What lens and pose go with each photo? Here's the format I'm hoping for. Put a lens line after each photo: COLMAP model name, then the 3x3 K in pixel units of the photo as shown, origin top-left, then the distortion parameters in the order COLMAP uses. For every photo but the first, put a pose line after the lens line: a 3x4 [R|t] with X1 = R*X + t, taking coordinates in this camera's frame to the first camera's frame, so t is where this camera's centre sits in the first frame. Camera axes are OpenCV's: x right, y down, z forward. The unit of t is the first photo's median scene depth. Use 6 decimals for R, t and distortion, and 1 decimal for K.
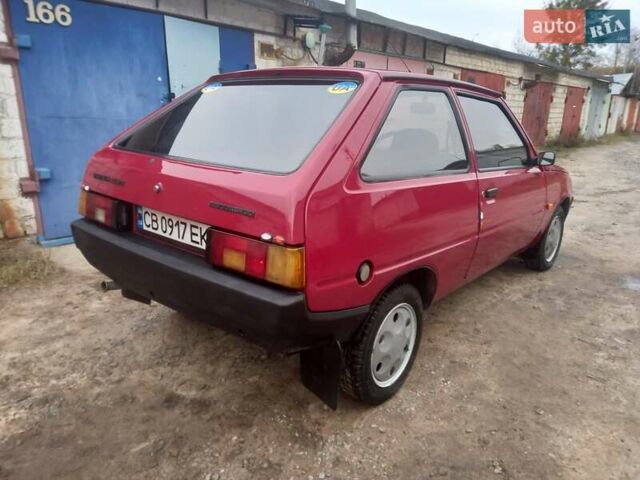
lens RADIAL K [[460.9, 0, 320.0], [0, 460.9, 240.0], [0, 0, 1]] dist [0.079267, -0.071116]
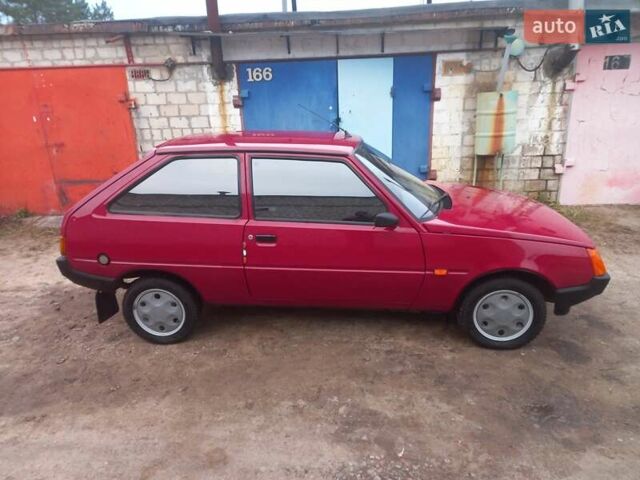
lens RADIAL K [[460.9, 0, 320.0], [0, 460.9, 240.0], [0, 0, 1]] dist [0.079267, -0.071116]
pose [[0.577217, 0.219162, -0.786631, 1.105052], [-0.175685, 0.974082, 0.142473, -0.230422], [0.797468, 0.055962, 0.600760, 0.285894]]
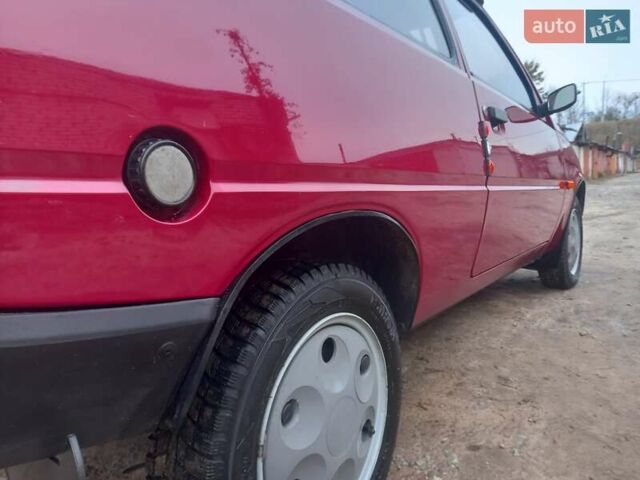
lens RADIAL K [[460.9, 0, 320.0], [0, 460.9, 240.0], [0, 0, 1]] dist [0.079267, -0.071116]
pose [[0.994994, -0.082220, 0.056801, 0.089176], [0.090271, 0.983316, -0.157926, 0.086004], [-0.042869, 0.162262, 0.985816, 0.375075]]
